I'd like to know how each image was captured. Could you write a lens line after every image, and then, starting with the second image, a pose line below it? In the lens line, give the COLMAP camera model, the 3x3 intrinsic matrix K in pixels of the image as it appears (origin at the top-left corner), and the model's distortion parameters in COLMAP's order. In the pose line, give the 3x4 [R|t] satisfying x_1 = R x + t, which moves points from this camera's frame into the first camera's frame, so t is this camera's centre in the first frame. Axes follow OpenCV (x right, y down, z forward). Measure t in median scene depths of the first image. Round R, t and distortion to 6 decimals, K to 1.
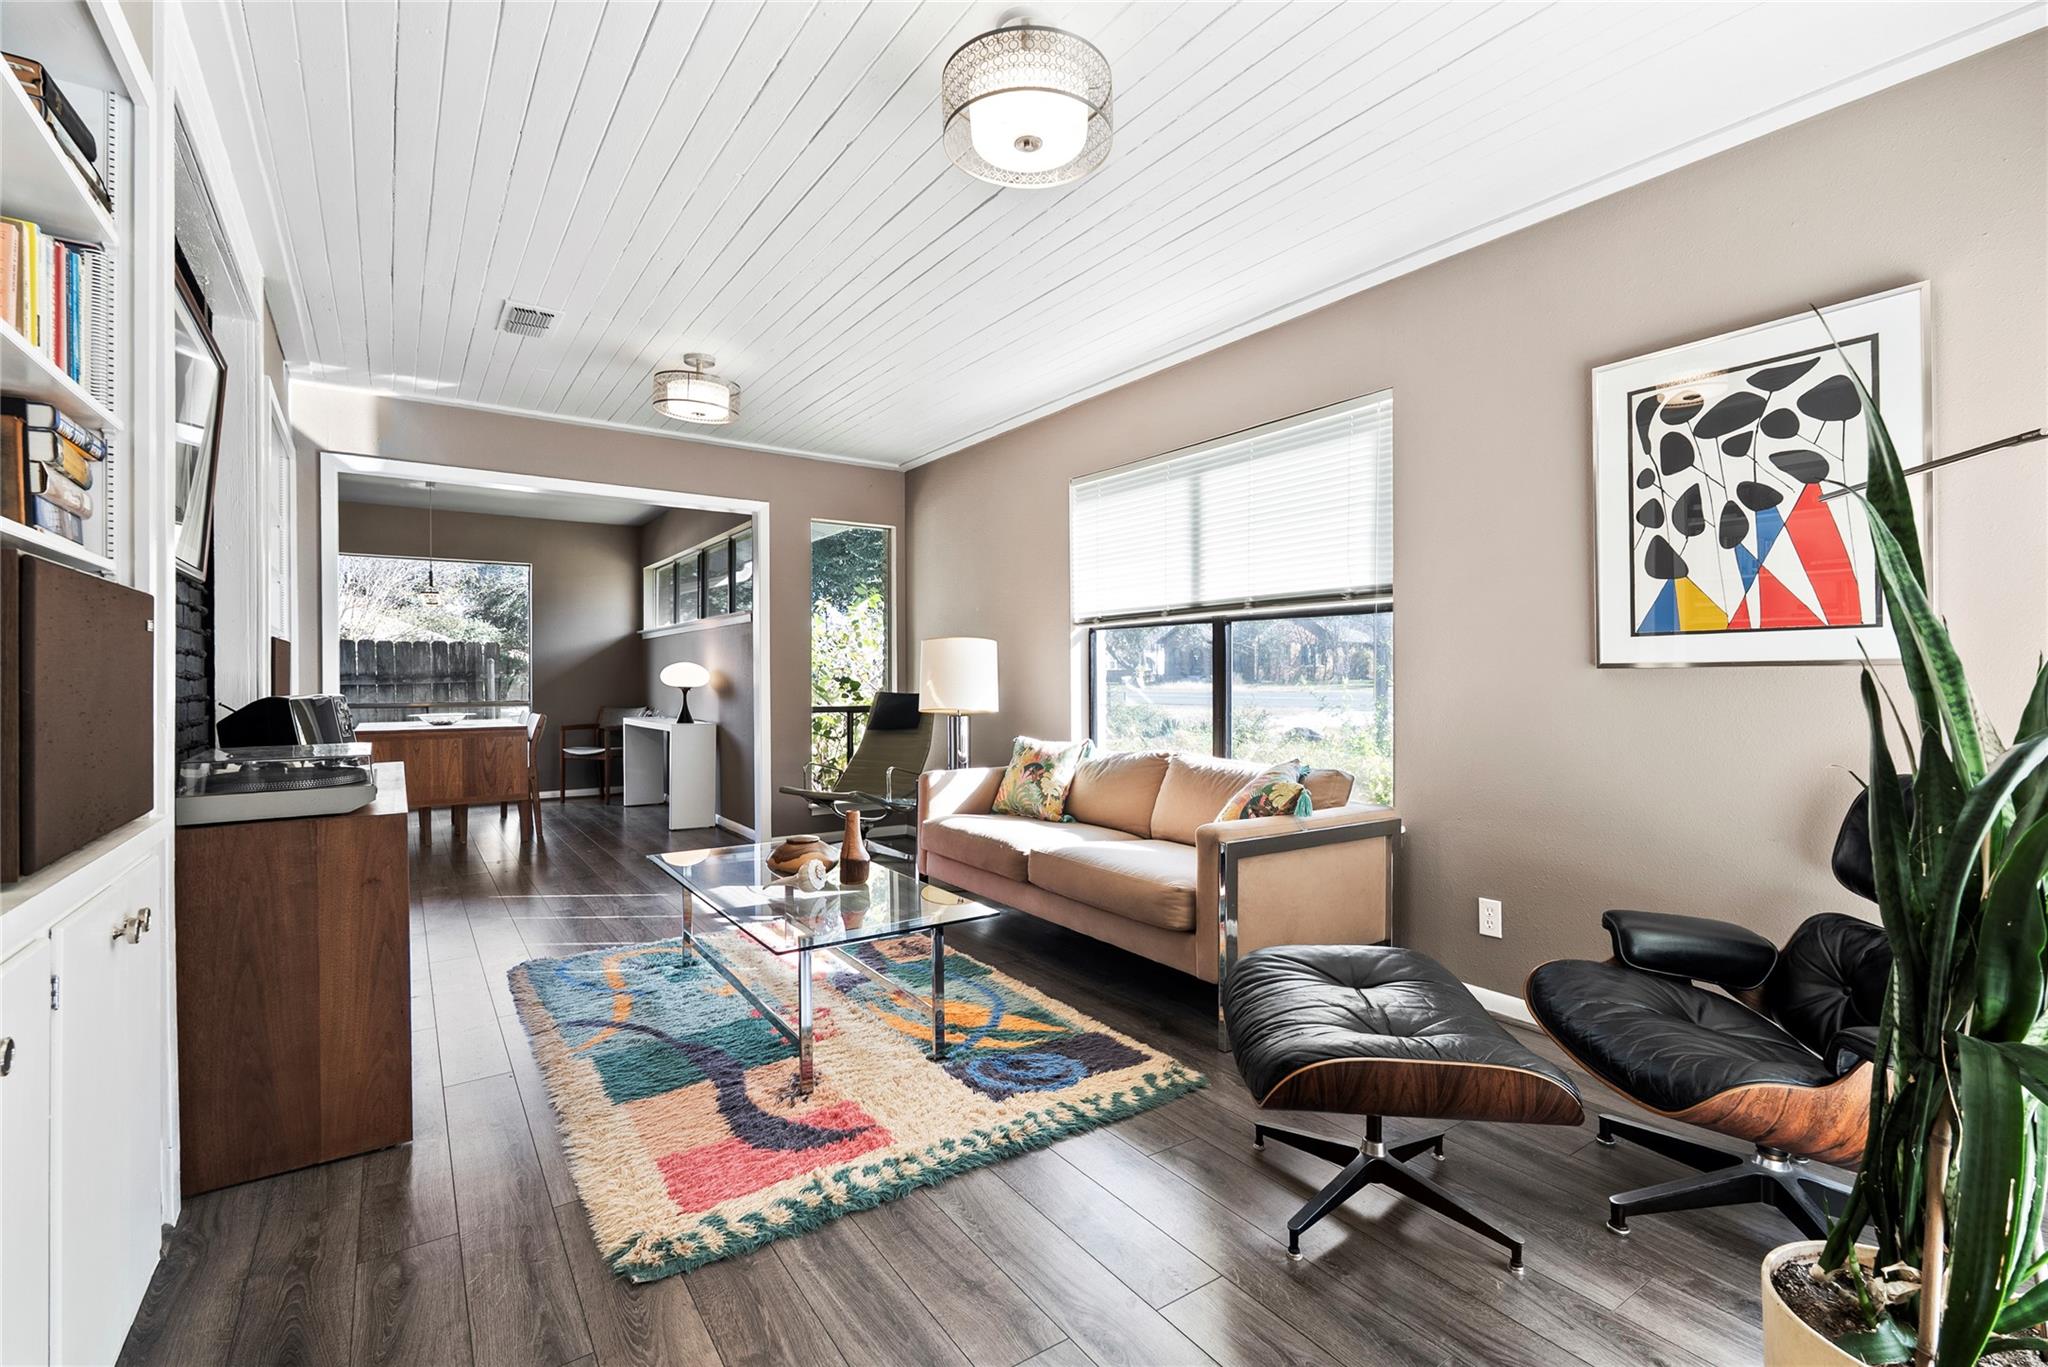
lens RADIAL K [[913.4, 0, 1025.6], [0, 913.4, 676.3], [0, 0, 1]] dist [-0.006977, 0.001455]
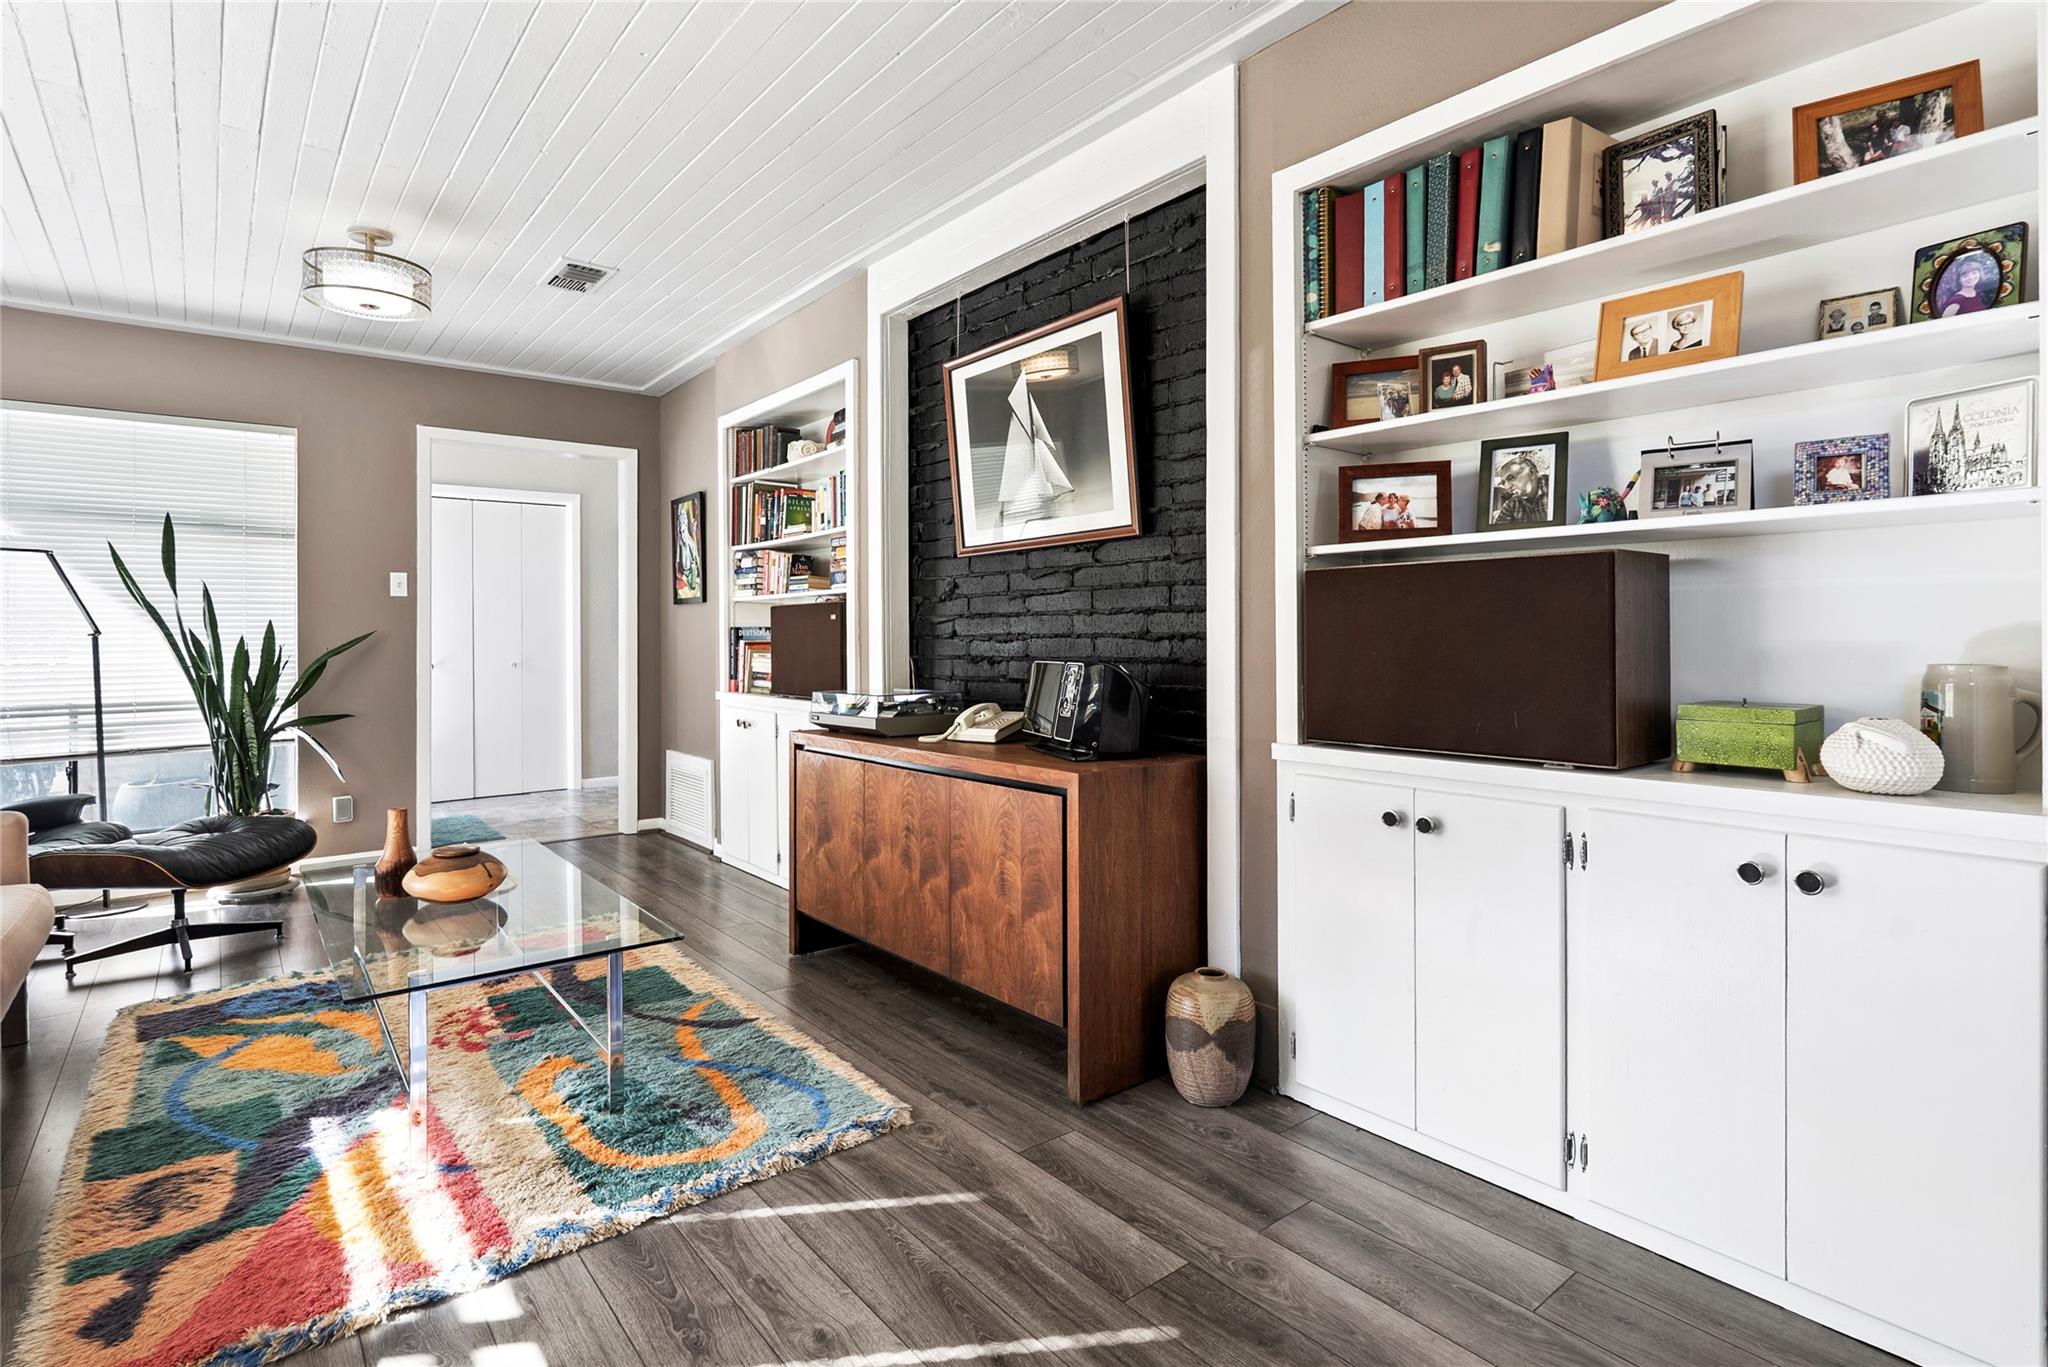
lens RADIAL K [[1006.0, 0, 1019.9], [0, 1006.0, 636.1], [0, 0, 1]] dist [-0.004334, -0.000910]
pose [[-0.996962, 0.015008, -0.076434, -0.570092], [0.014550, 0.999873, 0.006552, -0.001966], [0.076523, 0.005420, -0.997053, 1.623327]]
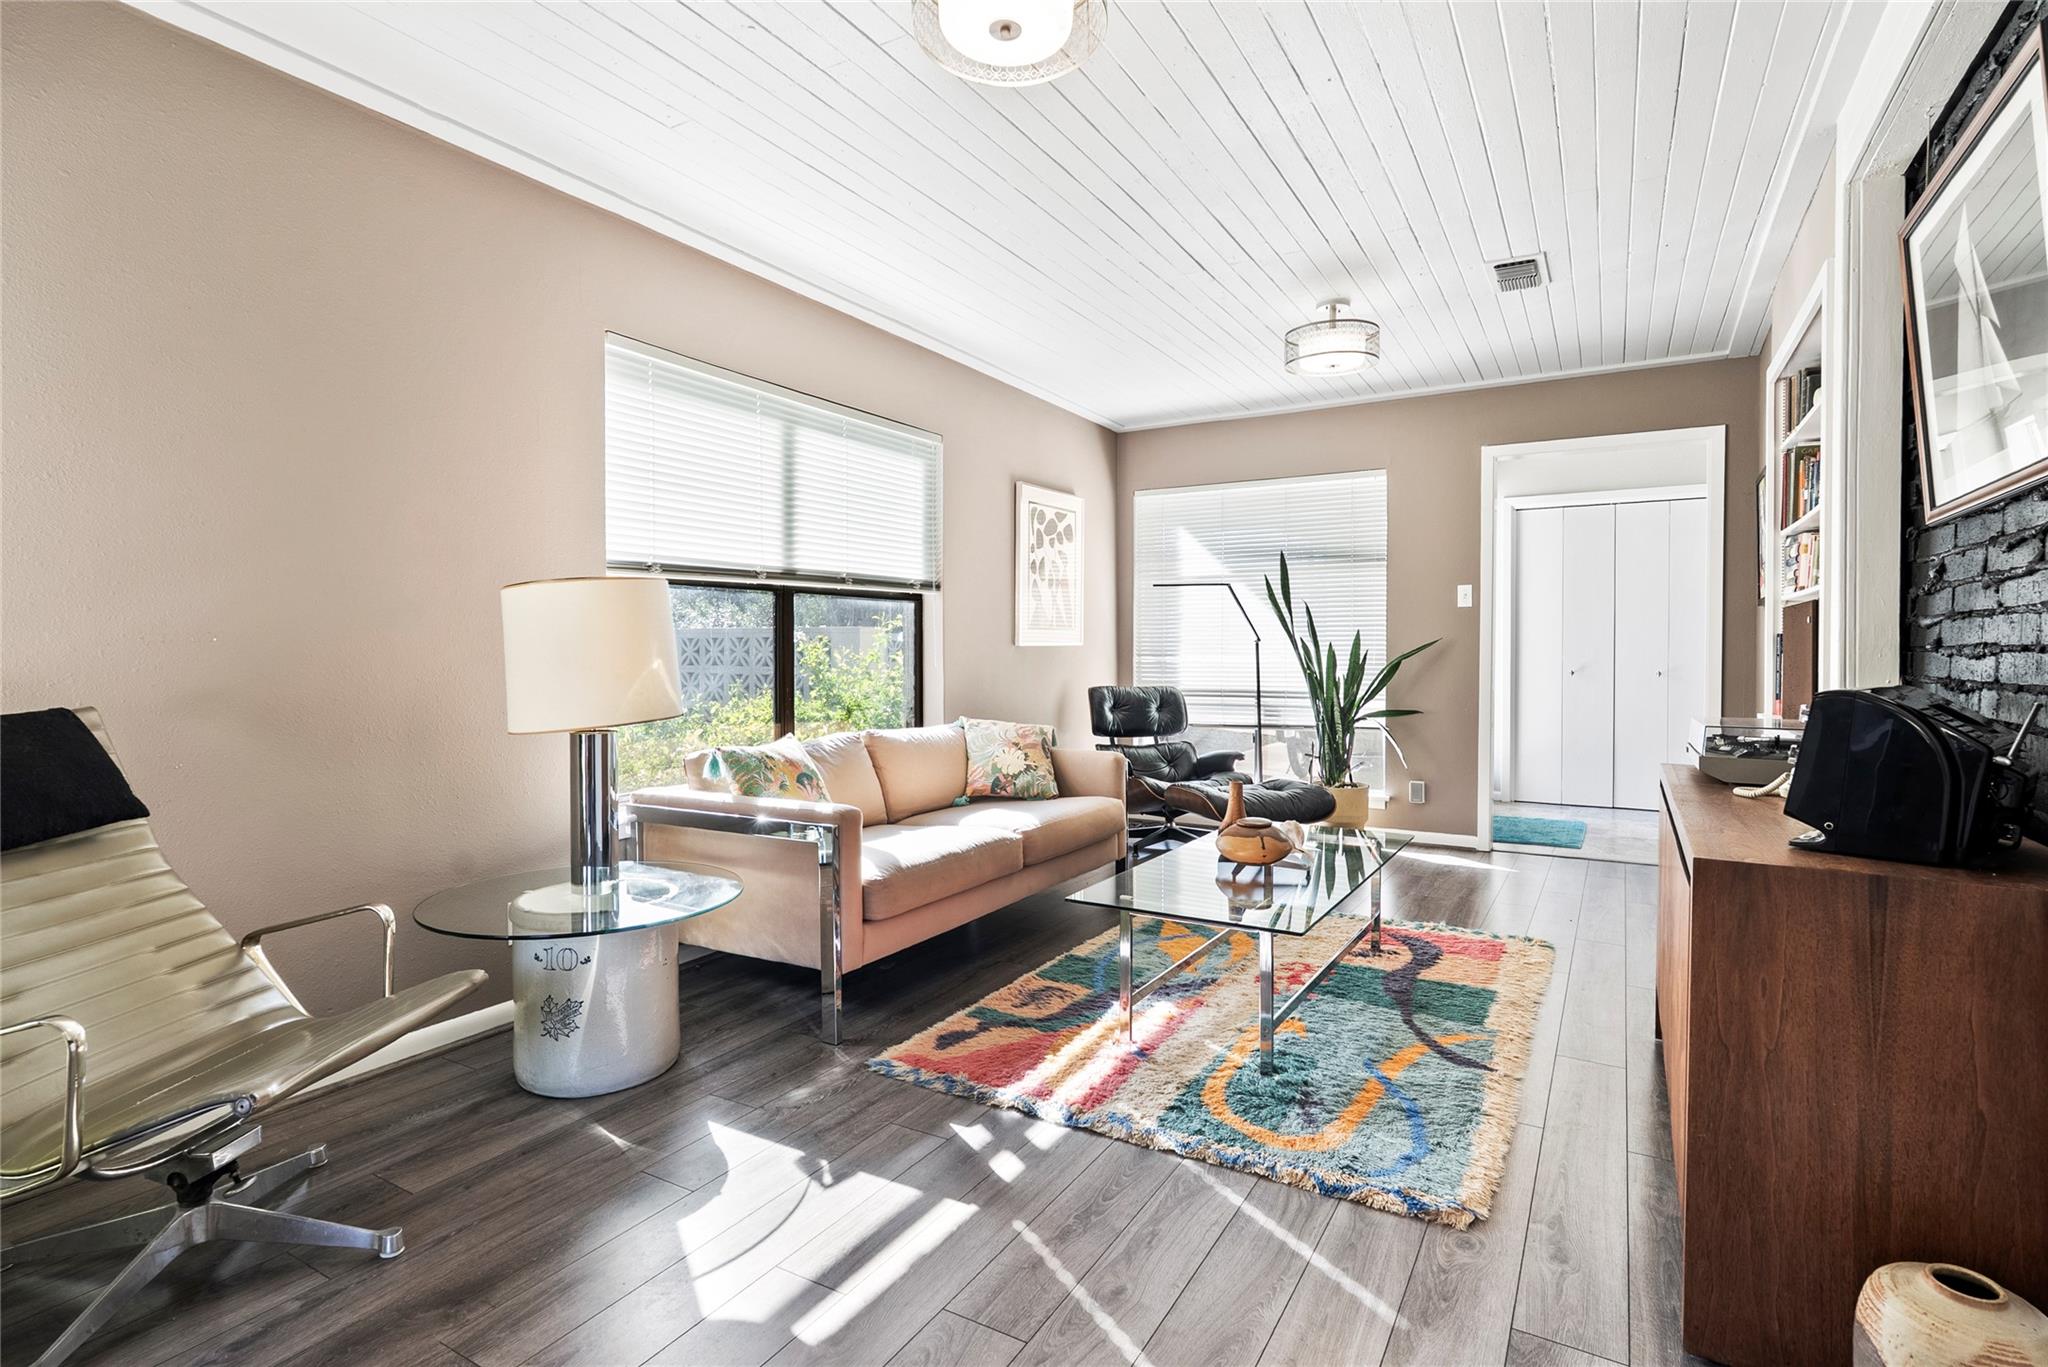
lens RADIAL K [[1006.0, 0, 1029.7], [0, 1006.0, 670.4], [0, 0, 1]] dist [-0.004334, -0.000910]
pose [[-0.419198, -0.014010, 0.907787, -0.933541], [0.007887, 0.999787, 0.019072, 0.001796], [-0.907860, 0.015155, -0.418998, 1.408226]]
